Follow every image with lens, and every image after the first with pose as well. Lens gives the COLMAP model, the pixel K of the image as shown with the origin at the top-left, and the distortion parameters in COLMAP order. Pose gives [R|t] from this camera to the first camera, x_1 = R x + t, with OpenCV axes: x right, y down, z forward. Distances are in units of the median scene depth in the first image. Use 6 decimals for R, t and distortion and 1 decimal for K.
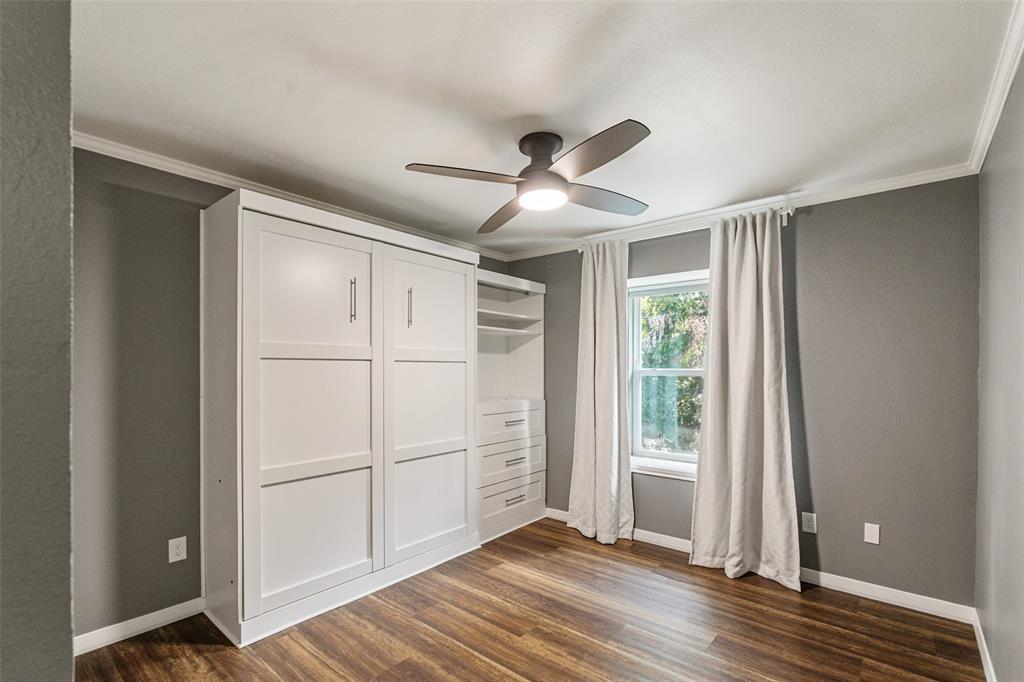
lens RADIAL K [[466.5, 0, 515.9], [0, 466.5, 375.4], [0, 0, 1]] dist [-0.007160, 0.000749]
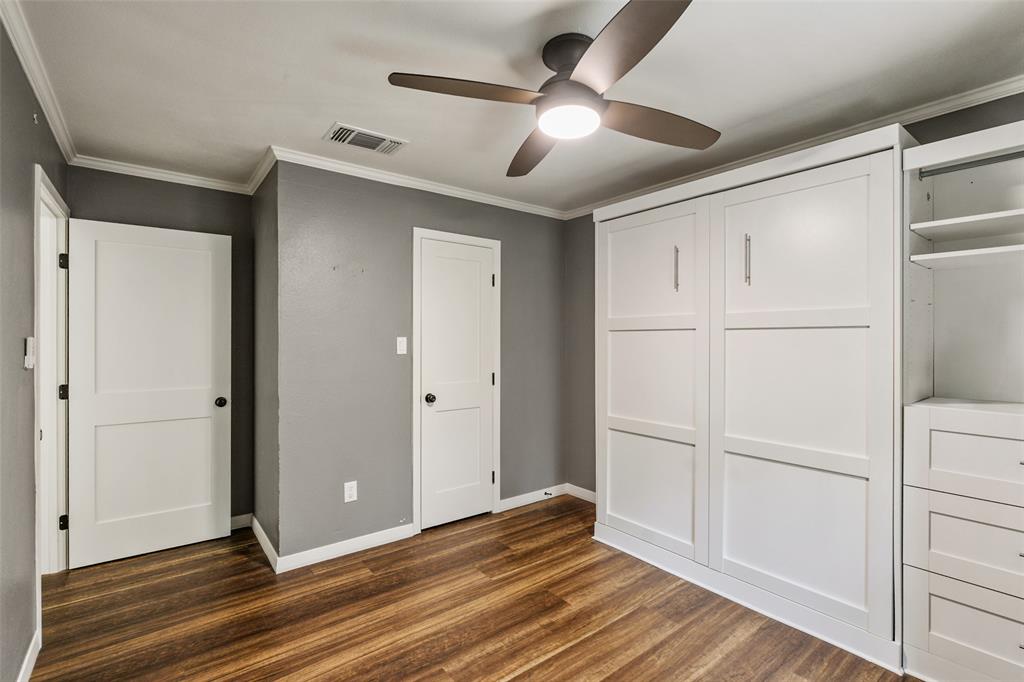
lens RADIAL K [[466.5, 0, 509.2], [0, 466.5, 339.8], [0, 0, 1]] dist [-0.007160, 0.000749]
pose [[-0.217520, -0.000282, -0.976056, 0.712875], [-0.015139, 0.999881, 0.003085, -0.009338], [0.975938, 0.015447, -0.217499, 0.901409]]
